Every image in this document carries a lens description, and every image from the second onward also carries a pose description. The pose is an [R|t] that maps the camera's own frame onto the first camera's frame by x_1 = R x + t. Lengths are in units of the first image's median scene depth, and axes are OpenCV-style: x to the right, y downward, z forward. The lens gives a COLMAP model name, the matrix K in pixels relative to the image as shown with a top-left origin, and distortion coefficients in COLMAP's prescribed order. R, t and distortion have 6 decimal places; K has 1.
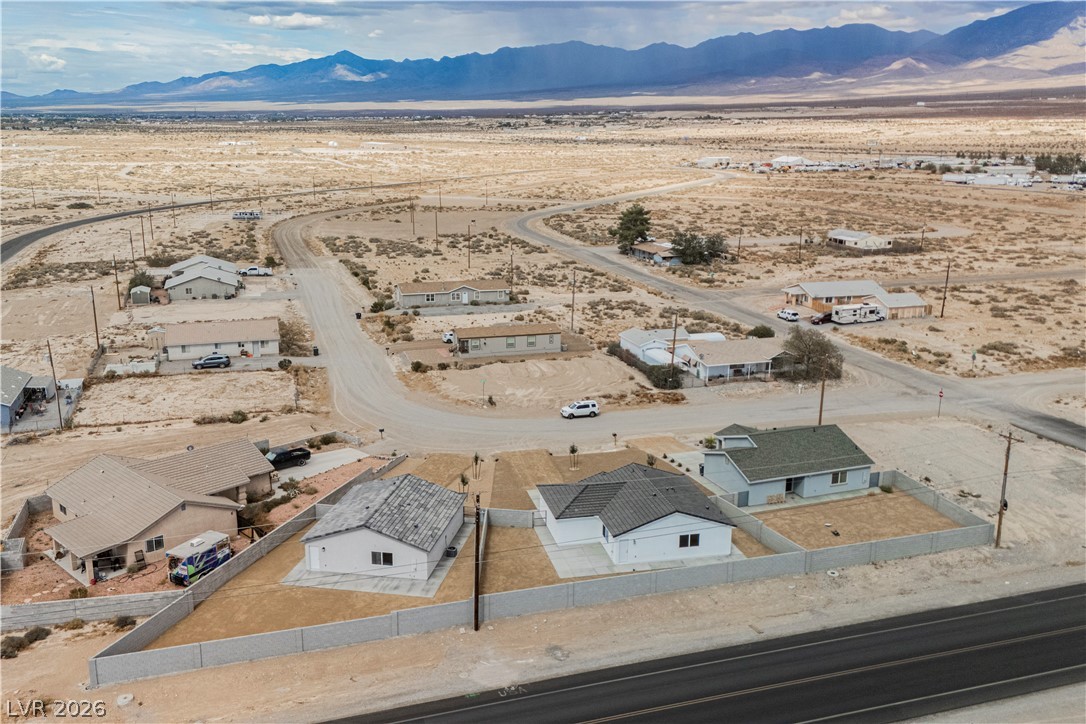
lens RADIAL K [[936.2, 0, 543.0], [0, 936.2, 362.0], [0, 0, 1]] dist [0.107391, -0.164615]
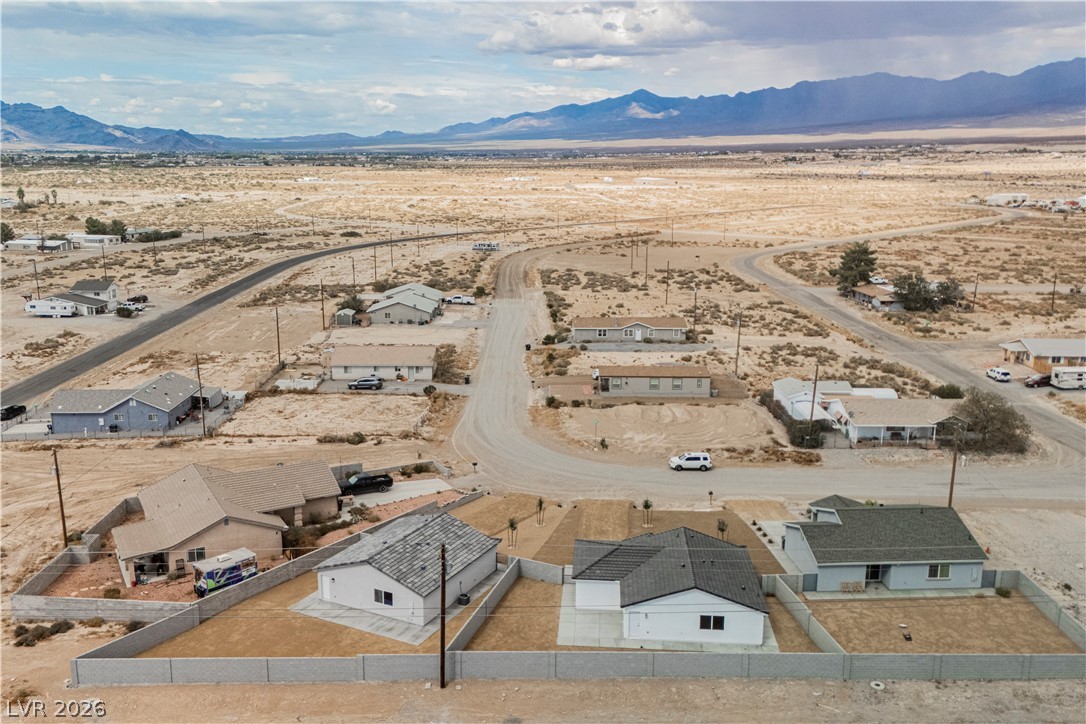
lens RADIAL K [[936.2, 0, 543.0], [0, 936.2, 362.0], [0, 0, 1]] dist [0.107391, -0.164615]
pose [[0.957782, 0.060892, -0.280972, 0.137584], [-0.070794, 0.997172, -0.025219, -0.012193], [0.278642, 0.044046, 0.959385, 0.052943]]
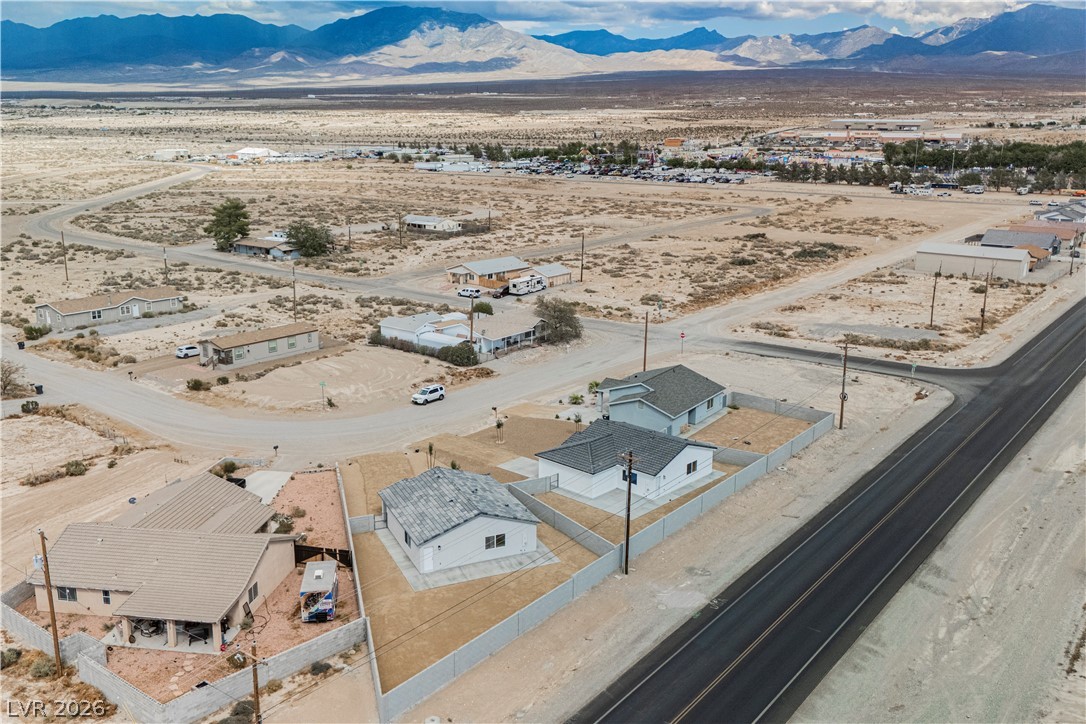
lens RADIAL K [[936.2, 0, 543.0], [0, 936.2, 362.0], [0, 0, 1]] dist [0.107391, -0.164615]
pose [[0.827551, -0.143902, 0.542634, -0.364335], [0.139154, 0.989005, 0.050057, -0.016756], [-0.543871, 0.034085, 0.838476, 0.056482]]
